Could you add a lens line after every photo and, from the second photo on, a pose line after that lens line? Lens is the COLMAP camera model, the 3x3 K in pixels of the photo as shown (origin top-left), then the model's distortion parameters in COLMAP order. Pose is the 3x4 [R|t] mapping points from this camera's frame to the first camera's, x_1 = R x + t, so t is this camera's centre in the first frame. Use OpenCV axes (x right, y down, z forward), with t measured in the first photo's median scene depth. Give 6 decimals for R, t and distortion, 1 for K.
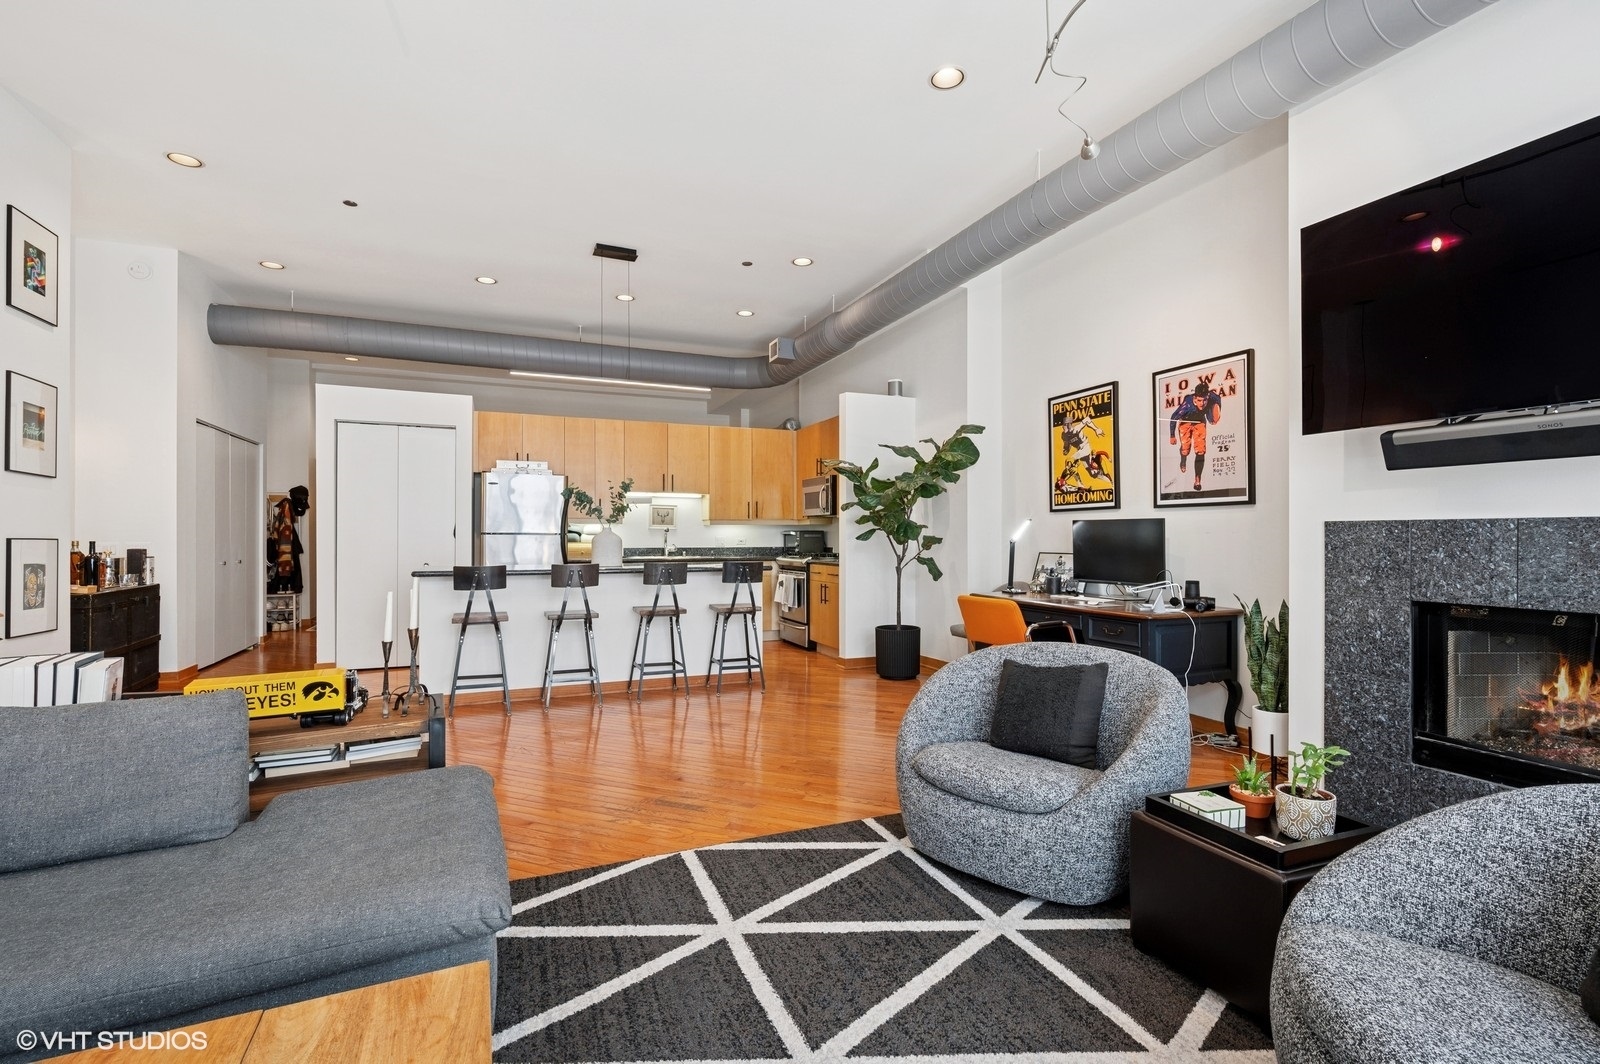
lens RADIAL K [[707.7, 0, 795.9], [0, 707.7, 523.2], [0, 0, 1]] dist [0.005155, 0.000259]
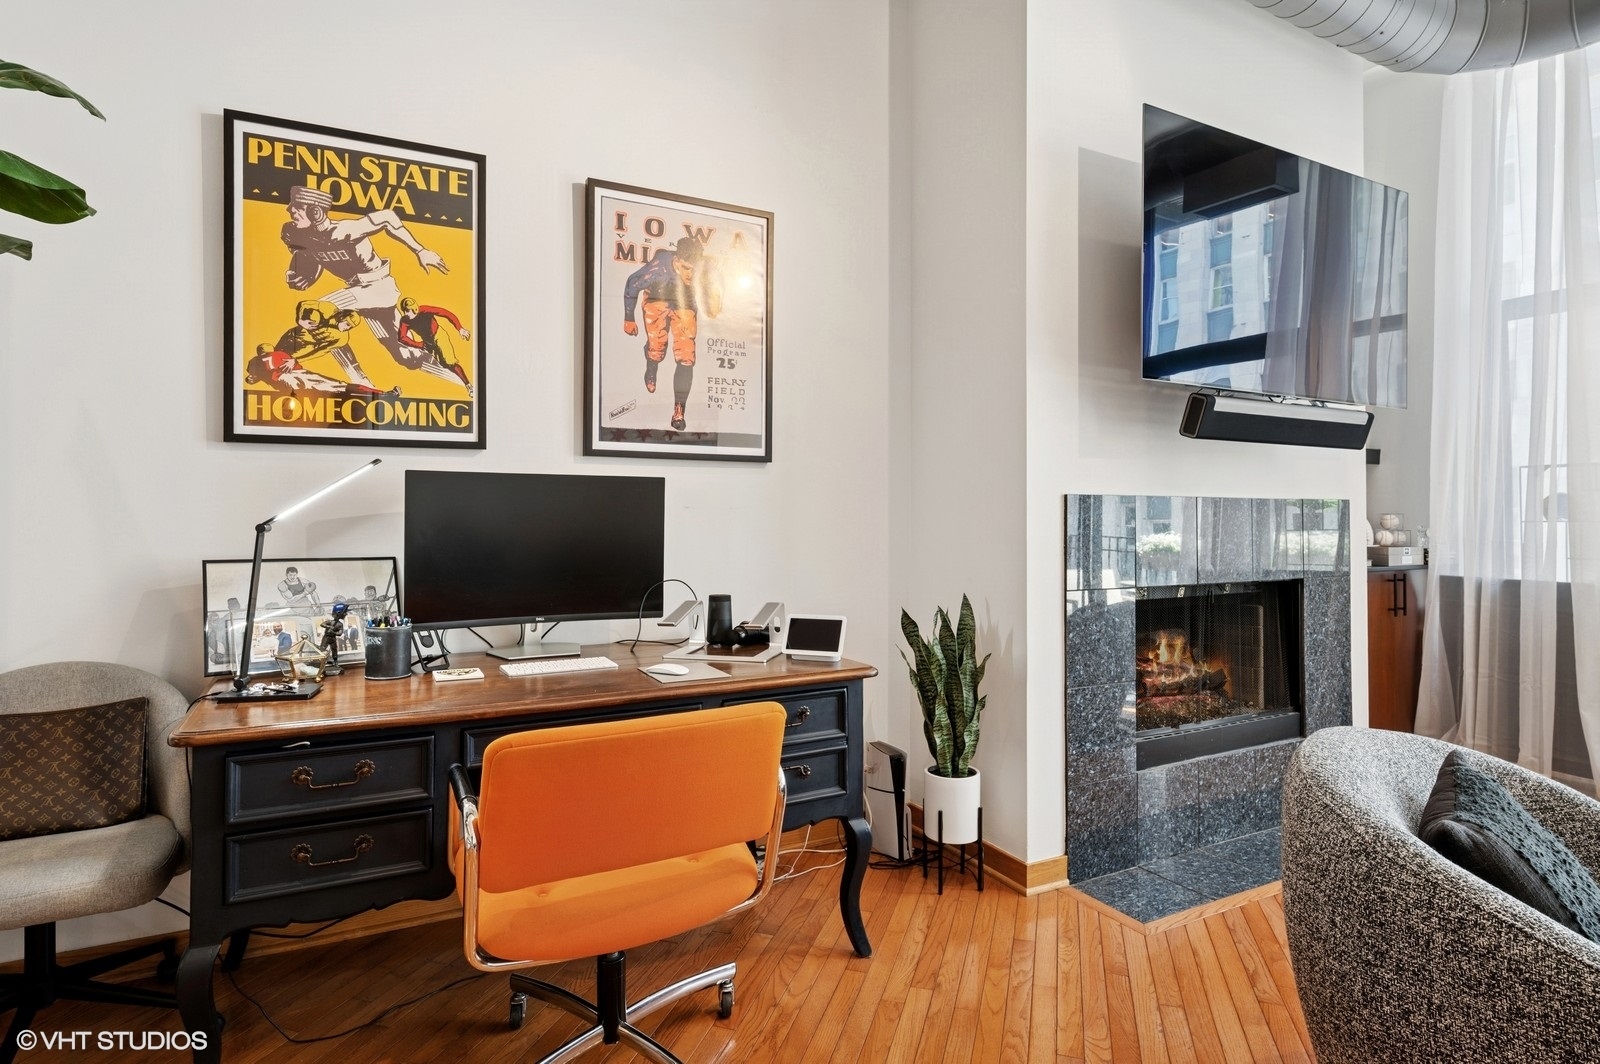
lens RADIAL K [[811.3, 0, 786.2], [0, 811.3, 519.6], [0, 0, 1]] dist [-0.010089, 0.001762]
pose [[-0.075343, -0.005494, 0.997143, -0.055001], [-0.022220, 0.999746, 0.003829, 0.015558], [-0.996910, -0.021868, -0.075446, 0.776384]]
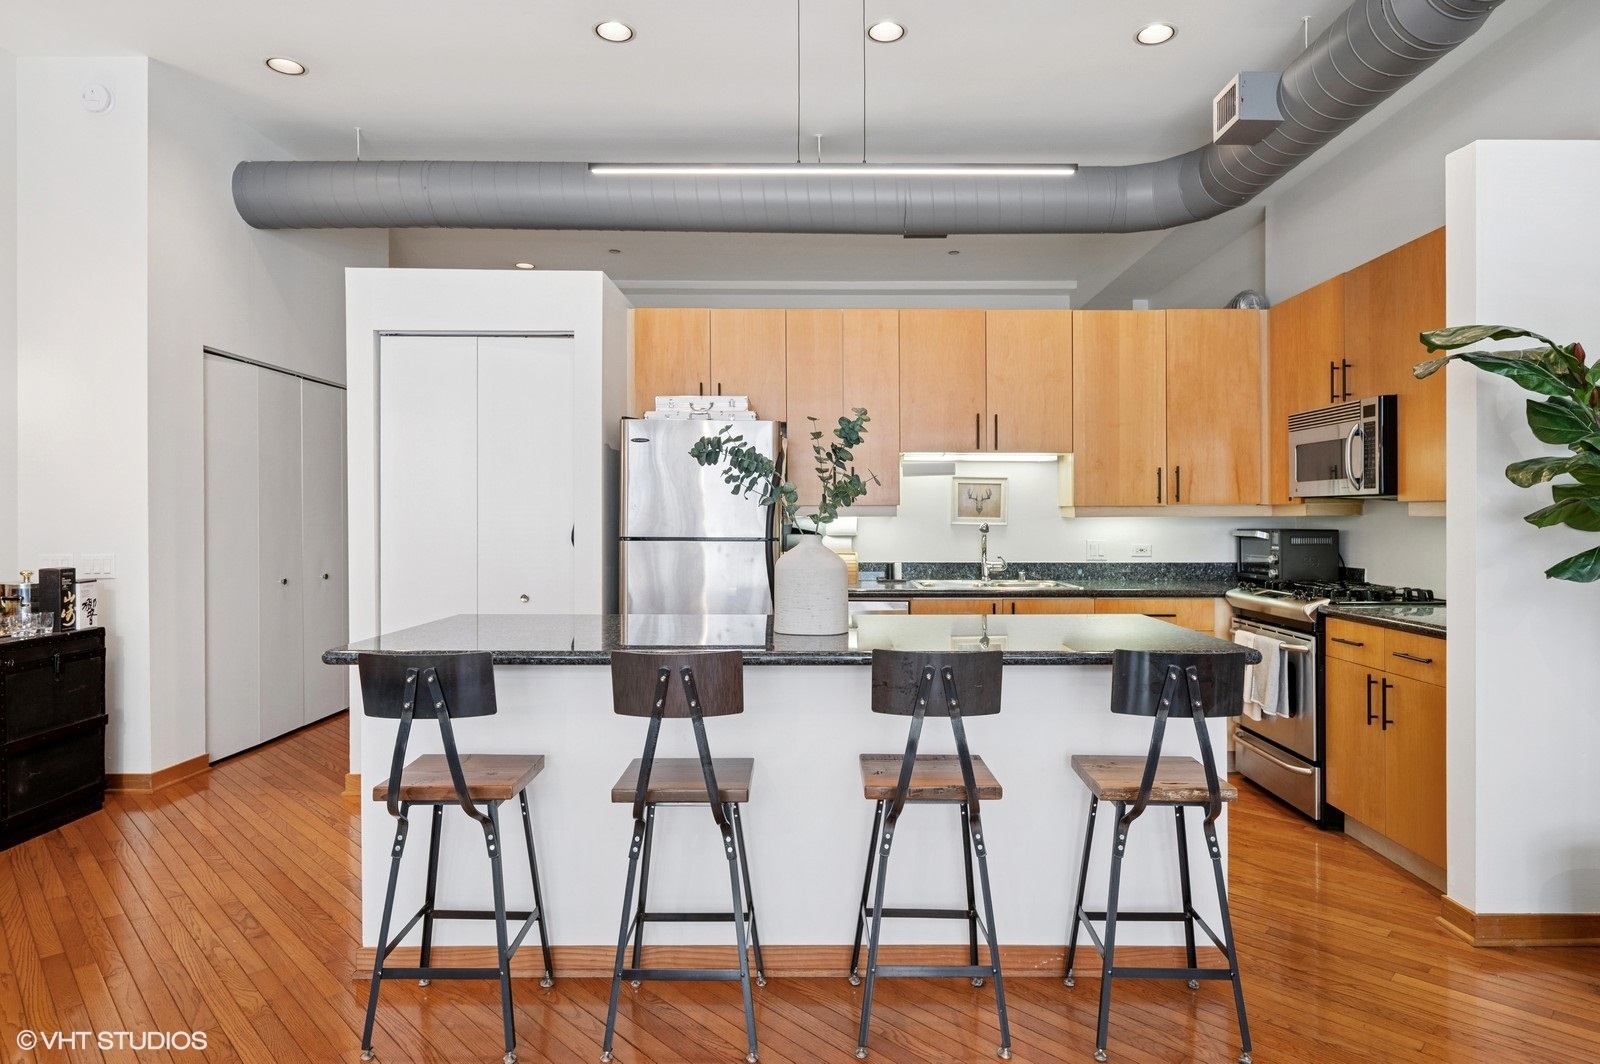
lens RADIAL K [[934.4, 0, 841.1], [0, 934.4, 520.3], [0, 0, 1]] dist [-0.007081, 0.003043]
pose [[0.933154, 0.000340, -0.359476, -0.067082], [0.006663, 0.999811, 0.018243, -0.013054], [0.359414, -0.019419, 0.932976, 0.568470]]
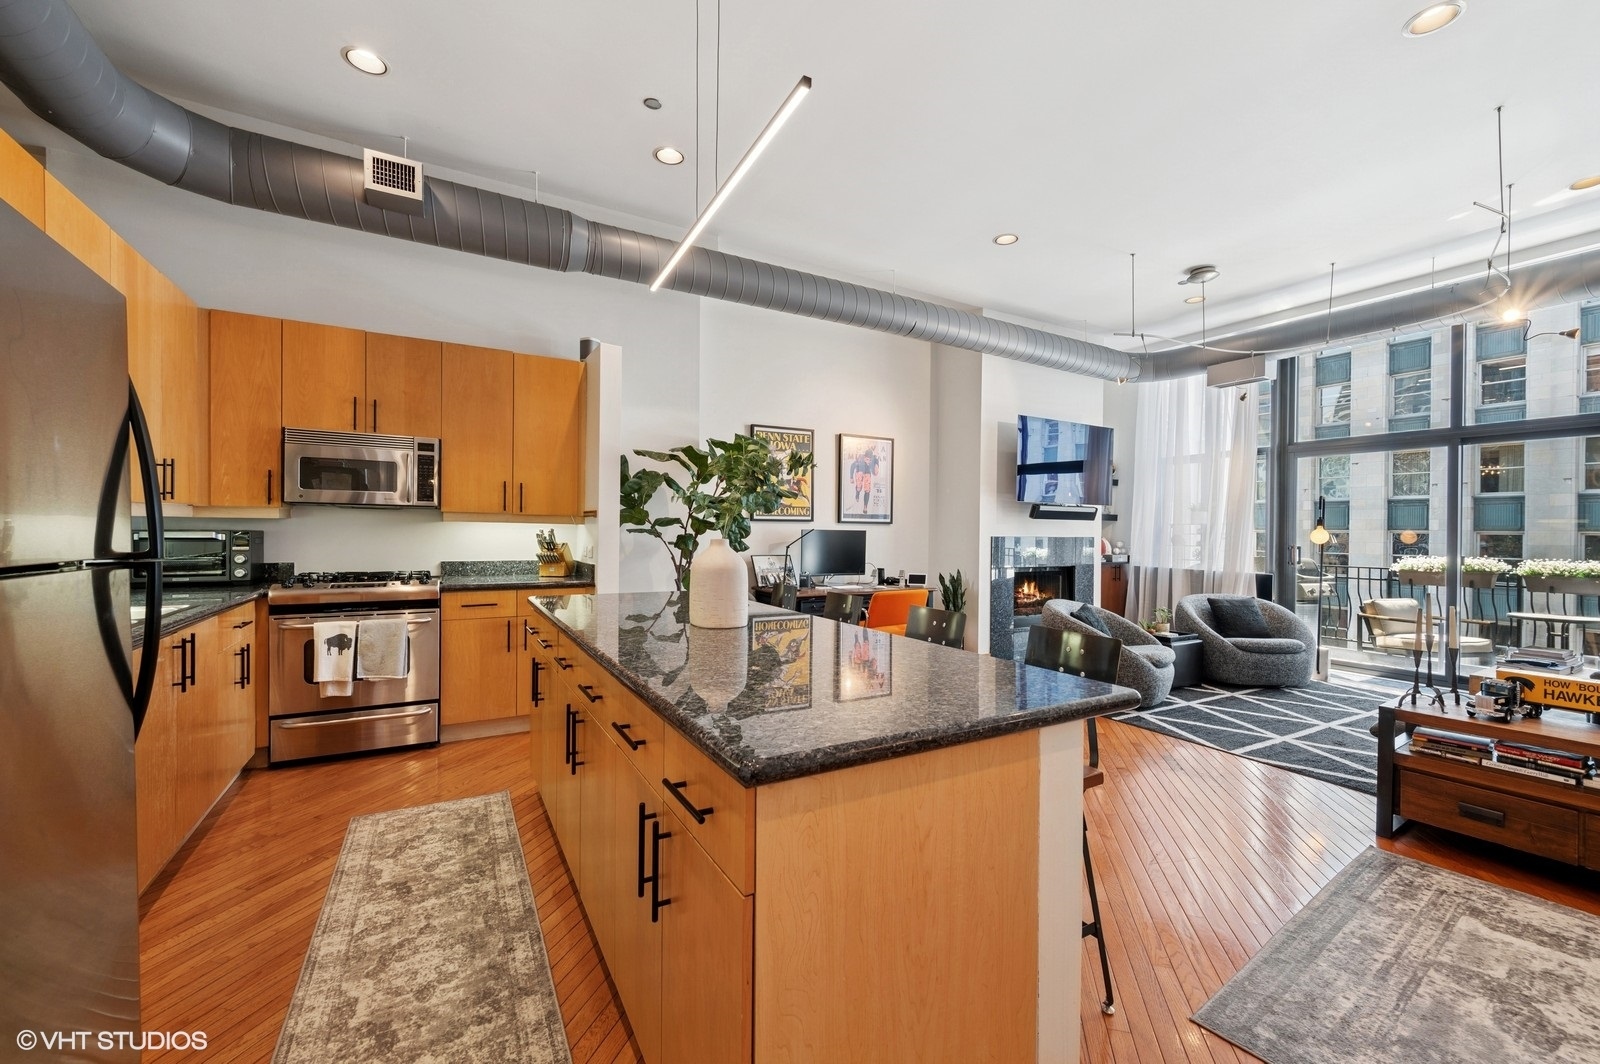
lens RADIAL K [[654.4, 0, 794.6], [0, 654.4, 535.8], [0, 0, 1]] dist [0.020798, 0.000391]
pose [[-0.124770, -0.012312, 0.992109, -0.751257], [-0.030681, 0.999493, 0.008545, -0.002116], [-0.991711, -0.029373, -0.125084, 1.091137]]
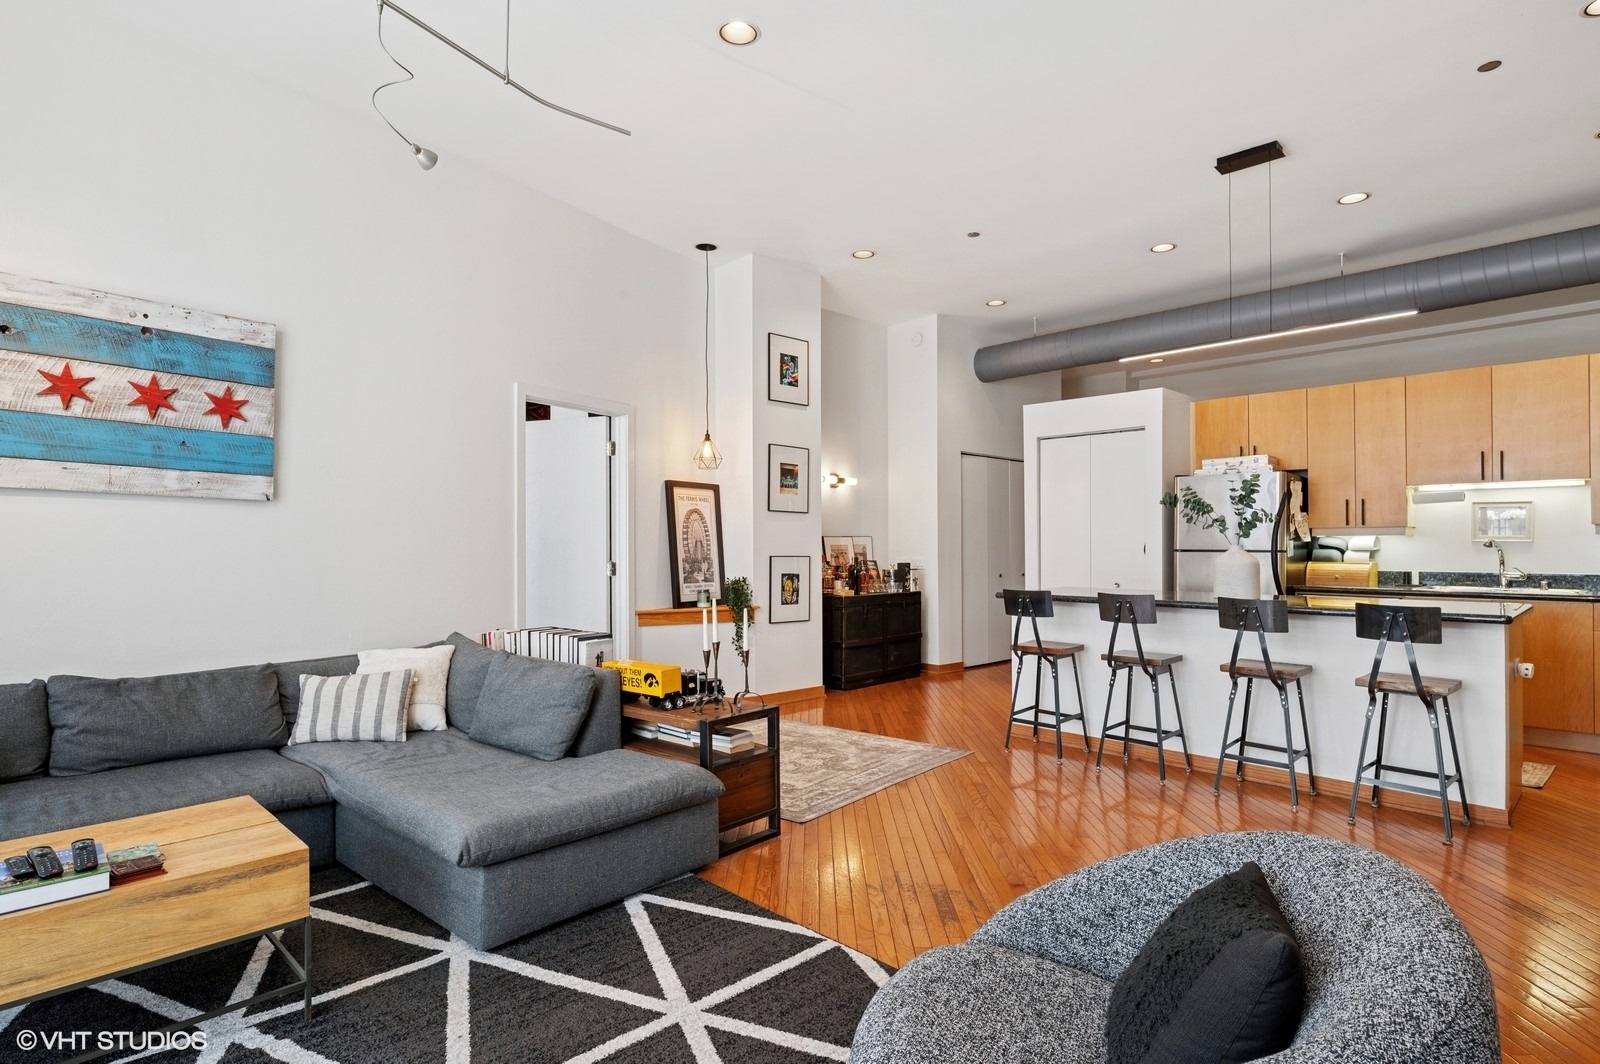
lens RADIAL K [[811.3, 0, 793.2], [0, 811.3, 536.6], [0, 0, 1]] dist [-0.010089, 0.001762]
pose [[0.373953, -0.011324, -0.927379, 0.364879], [0.019428, 0.999802, -0.004375, -0.008176], [0.927244, -0.016382, 0.374099, 0.303017]]
